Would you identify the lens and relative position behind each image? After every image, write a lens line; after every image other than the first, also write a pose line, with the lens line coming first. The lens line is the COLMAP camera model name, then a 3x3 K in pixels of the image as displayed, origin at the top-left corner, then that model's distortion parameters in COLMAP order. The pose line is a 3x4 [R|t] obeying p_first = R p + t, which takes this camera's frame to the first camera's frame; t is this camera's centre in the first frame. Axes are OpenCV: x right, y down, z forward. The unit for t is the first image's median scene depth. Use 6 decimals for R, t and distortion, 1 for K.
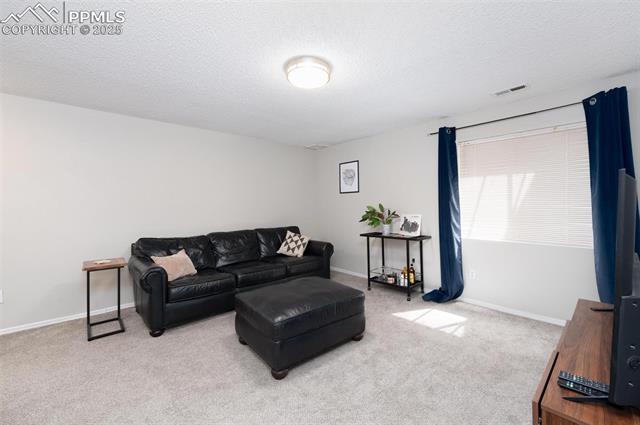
lens RADIAL K [[260.0, 0, 320.0], [0, 260.0, 212.5], [0, 0, 1]] dist [0.000192, 0.000129]
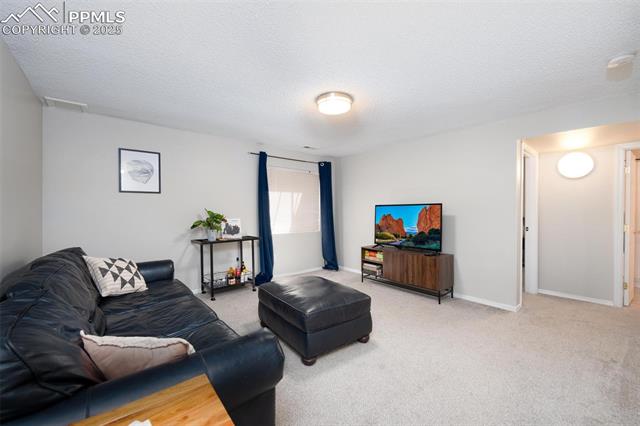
lens RADIAL K [[260.0, 0, 320.0], [0, 260.0, 213.0], [0, 0, 1]] dist [0.000192, 0.000129]
pose [[0.059853, -0.002368, 0.998204, -0.767827], [0.023385, 0.999726, 0.000969, -0.009249], [-0.997933, 0.023285, 0.059892, 0.588768]]
